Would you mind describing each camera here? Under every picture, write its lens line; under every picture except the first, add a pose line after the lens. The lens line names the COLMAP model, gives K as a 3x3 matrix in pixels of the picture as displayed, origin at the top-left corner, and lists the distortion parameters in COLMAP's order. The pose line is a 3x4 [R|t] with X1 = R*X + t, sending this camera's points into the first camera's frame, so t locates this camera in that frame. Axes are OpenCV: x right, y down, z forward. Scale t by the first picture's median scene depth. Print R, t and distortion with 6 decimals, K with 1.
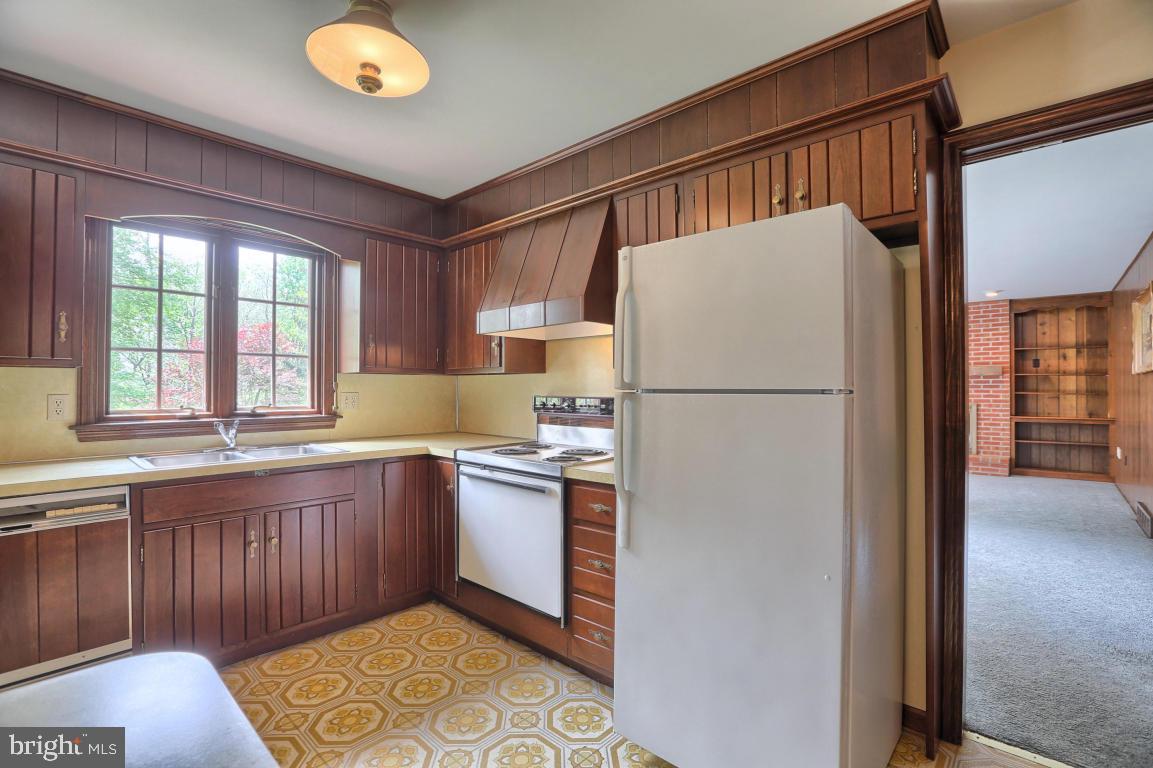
lens RADIAL K [[523.3, 0, 576.5], [0, 523.3, 384.0], [0, 0, 1]] dist [-0.019951, 0.001373]
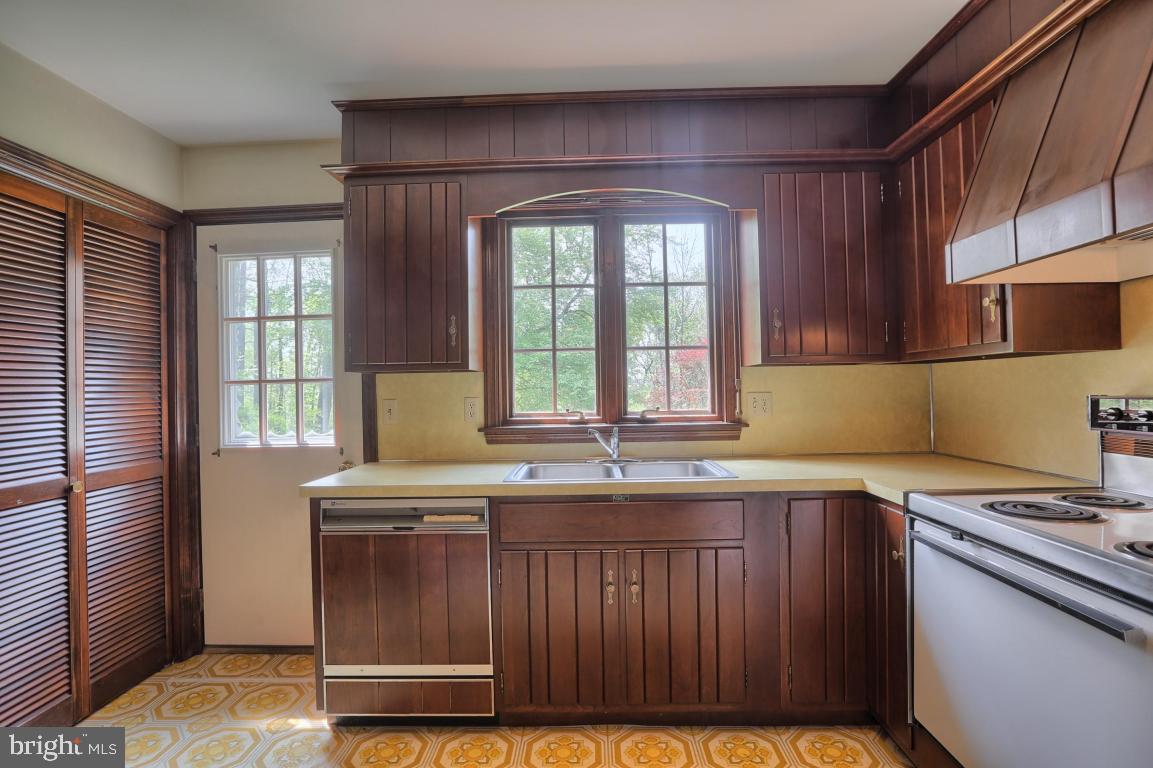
lens RADIAL K [[557.4, 0, 574.6], [0, 557.4, 384.9], [0, 0, 1]] dist [-0.052290, 0.021913]
pose [[0.656975, -0.020002, -0.753647, -0.017328], [0.023022, 0.999714, -0.006464, 0.005332], [0.753560, -0.013104, 0.657248, 0.332496]]
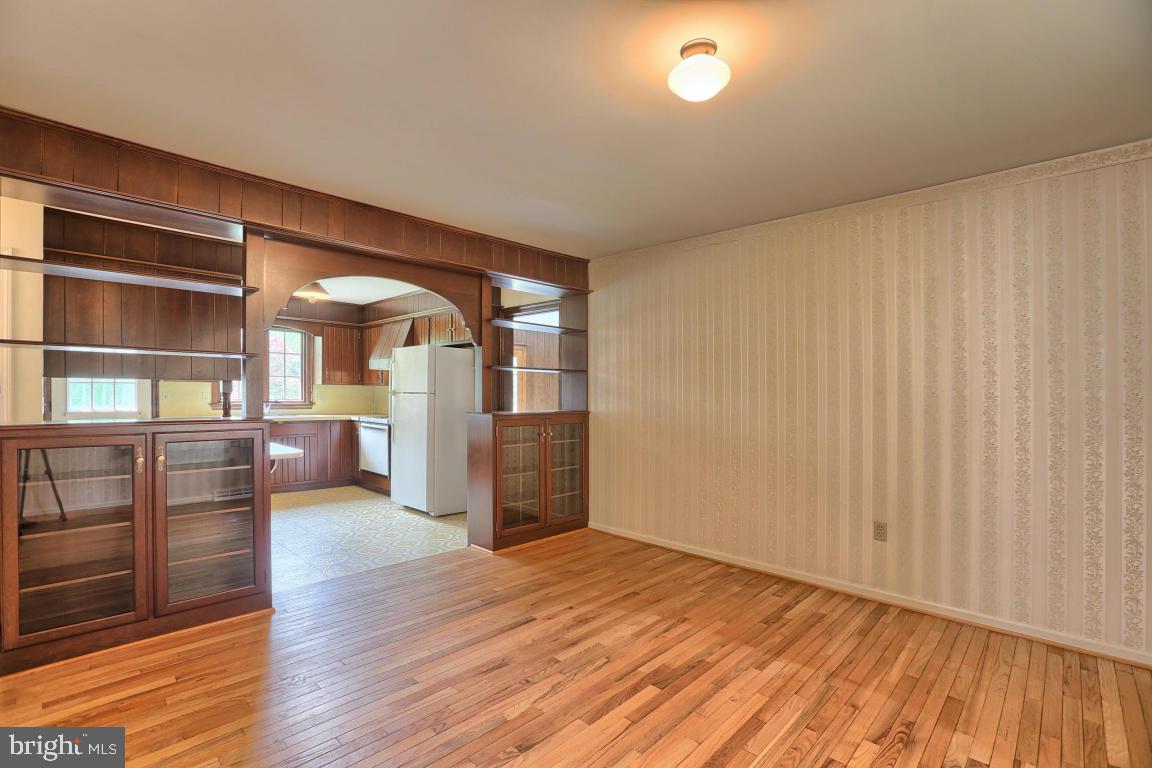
lens RADIAL K [[527.1, 0, 582.7], [0, 527.1, 394.9], [0, 0, 1]] dist [-0.019472, 0.000857]
pose [[0.999980, 0.005993, -0.002027, 0.805051], [-0.005978, 0.999956, 0.007271, 0.000381], [0.002070, -0.007259, 0.999972, -1.432673]]
